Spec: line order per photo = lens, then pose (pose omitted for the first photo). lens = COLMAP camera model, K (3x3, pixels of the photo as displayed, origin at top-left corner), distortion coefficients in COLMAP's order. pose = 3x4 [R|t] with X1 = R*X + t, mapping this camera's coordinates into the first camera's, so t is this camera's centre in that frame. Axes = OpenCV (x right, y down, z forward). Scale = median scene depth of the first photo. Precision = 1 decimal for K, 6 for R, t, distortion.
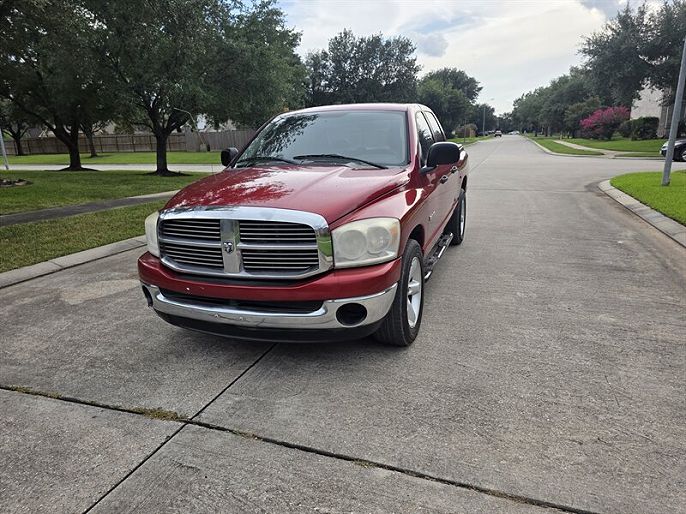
lens RADIAL K [[461.3, 0, 349.4], [0, 461.3, 255.3], [0, 0, 1]] dist [0.057972, -0.056959]
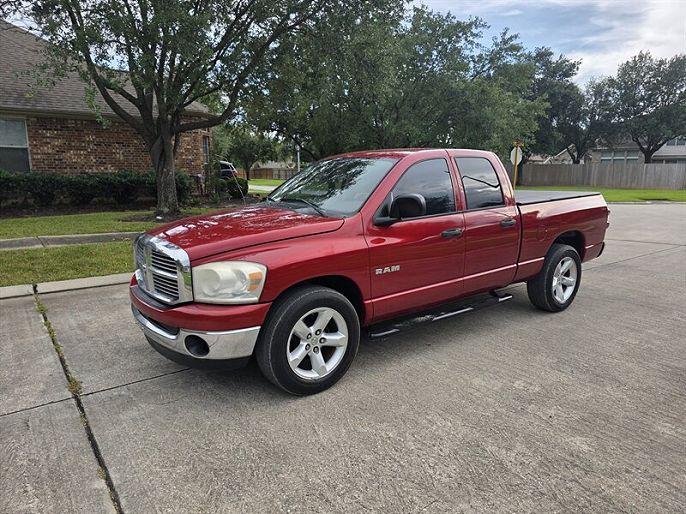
lens RADIAL K [[461.3, 0, 349.4], [0, 461.3, 255.3], [0, 0, 1]] dist [0.057972, -0.056959]
pose [[0.836499, 0.126110, -0.533259, 0.661286], [-0.160428, 0.986878, -0.018270, -0.092071], [0.523958, 0.100832, 0.845755, 0.182805]]
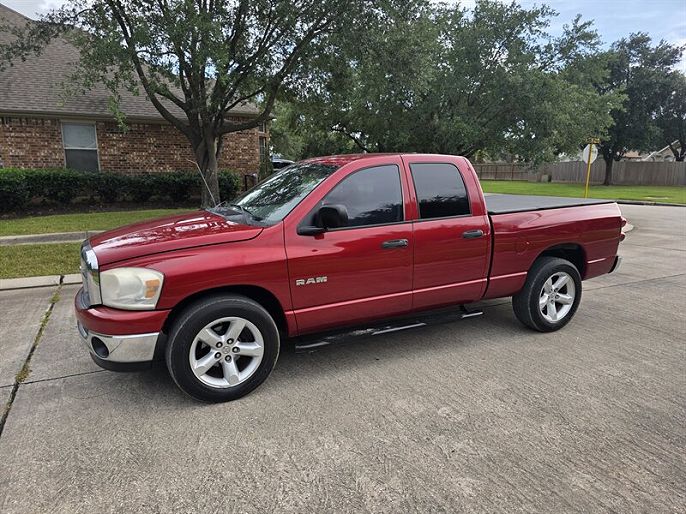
lens RADIAL K [[462.3, 0, 343.0], [0, 462.3, 257.0], [0, 0, 1]] dist [0.048188, -0.049465]
pose [[0.720389, 0.159520, -0.674976, 0.901110], [-0.195096, 0.980502, 0.023503, -0.179114], [0.665565, 0.114754, 0.737465, 0.400389]]
